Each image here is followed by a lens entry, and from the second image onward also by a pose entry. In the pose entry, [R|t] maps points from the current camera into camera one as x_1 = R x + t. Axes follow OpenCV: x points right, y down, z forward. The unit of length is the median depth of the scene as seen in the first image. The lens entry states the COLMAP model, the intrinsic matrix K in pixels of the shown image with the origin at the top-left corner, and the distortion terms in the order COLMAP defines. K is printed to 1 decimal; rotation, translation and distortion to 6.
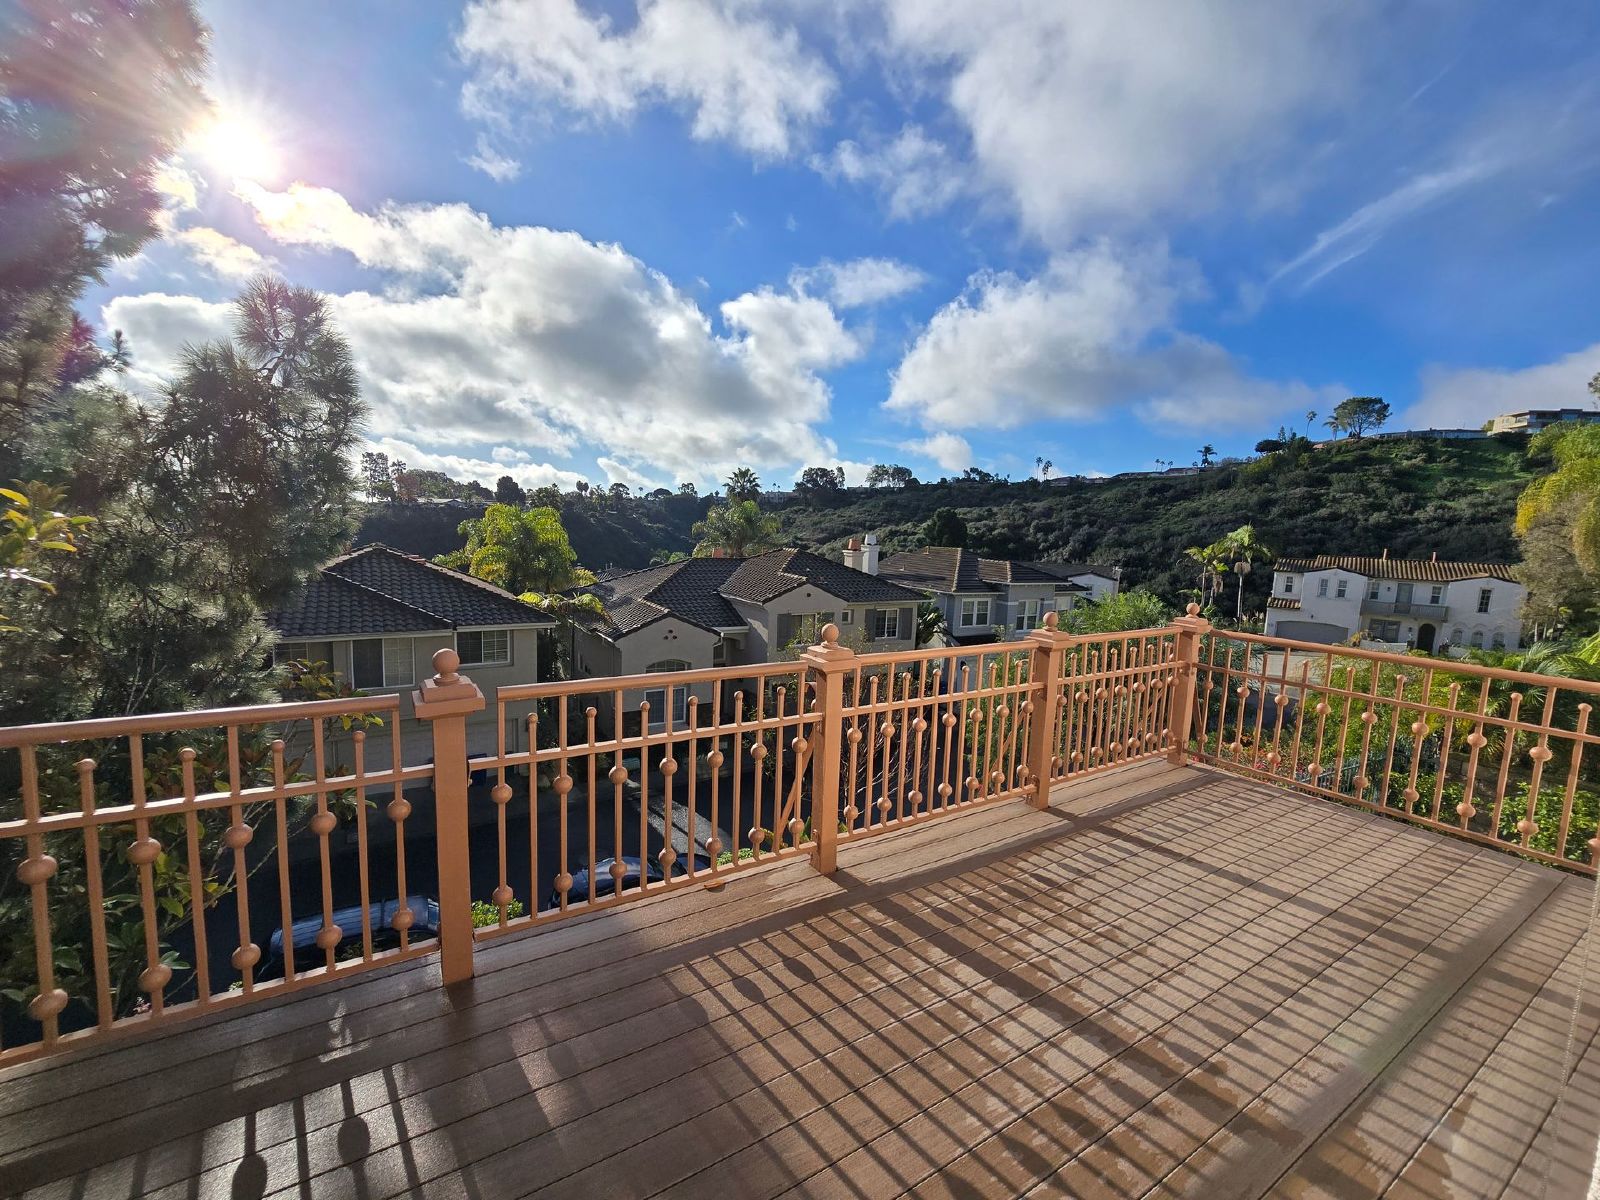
lens RADIAL K [[648.4, 0, 790.9], [0, 648.4, 597.9], [0, 0, 1]] dist [-0.005986, 0.001652]
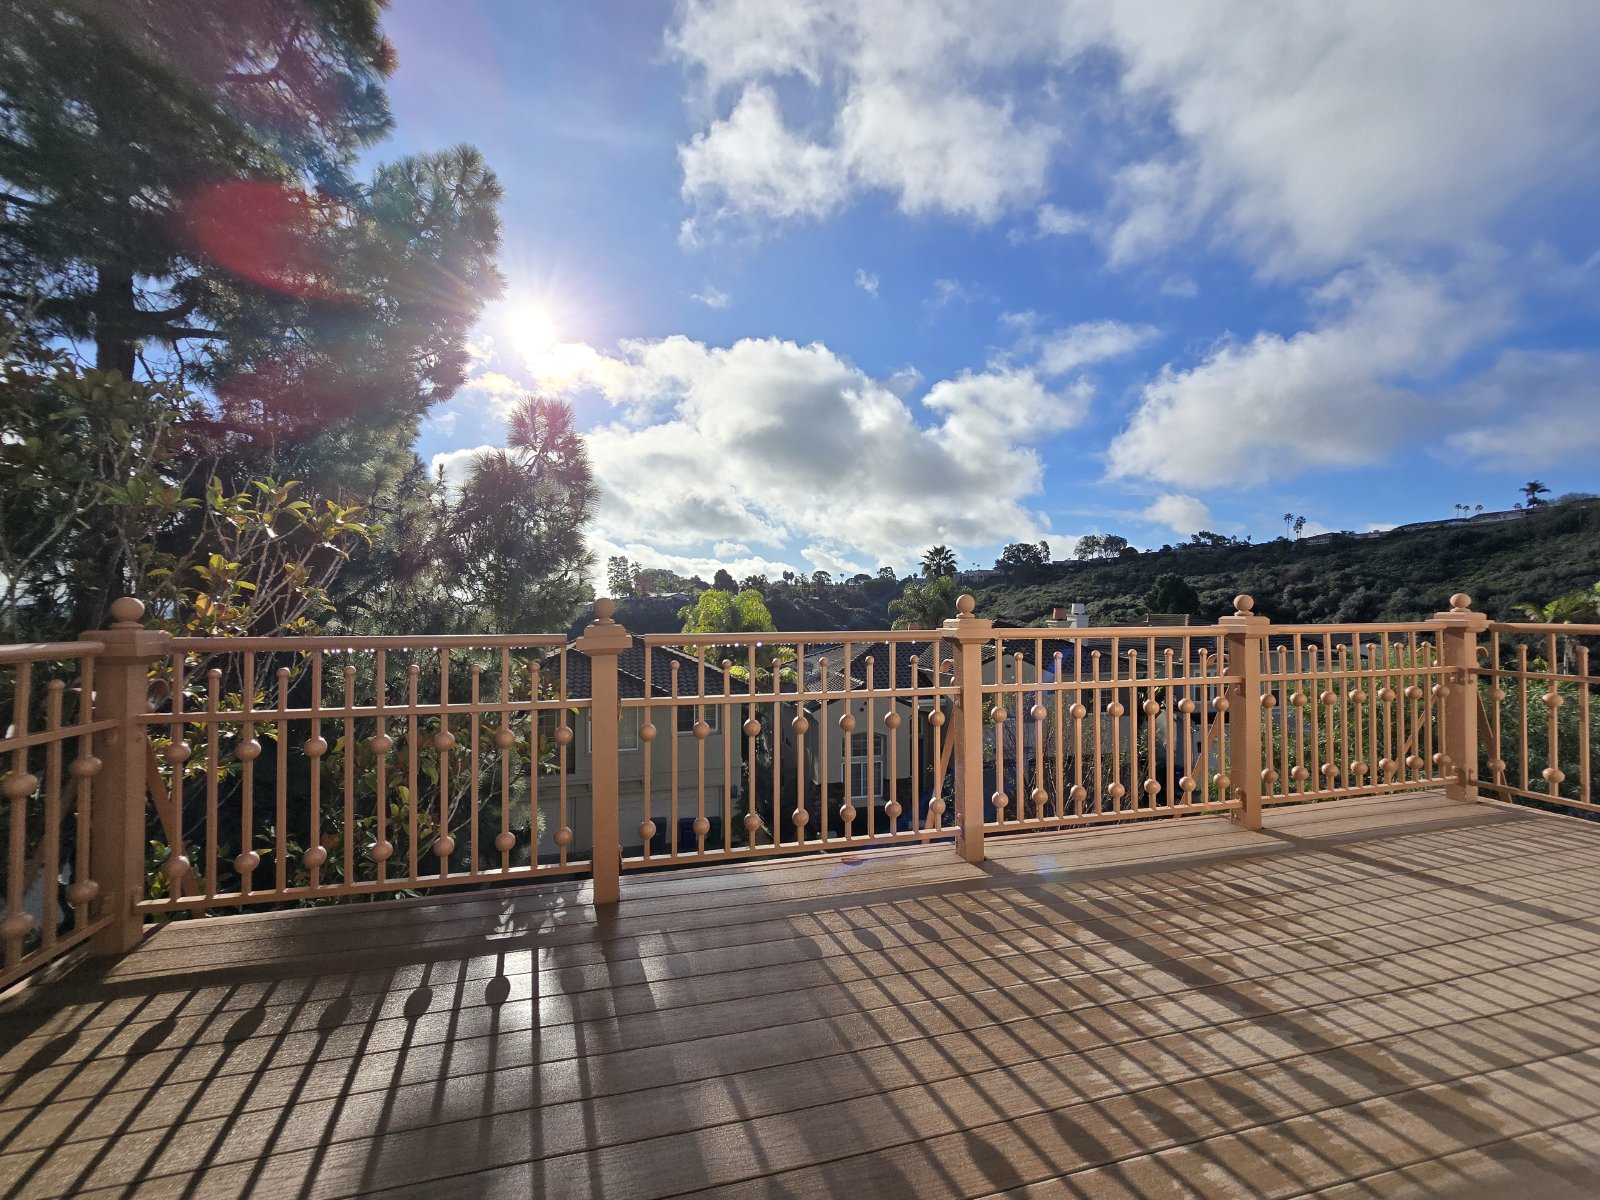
lens RADIAL K [[648.4, 0, 800.2], [0, 648.4, 606.0], [0, 0, 1]] dist [-0.005986, 0.001652]
pose [[0.956093, -0.041451, -0.290119, 0.084580], [0.005850, 0.992449, -0.122518, 0.141127], [0.293006, 0.115442, 0.949116, 0.000528]]
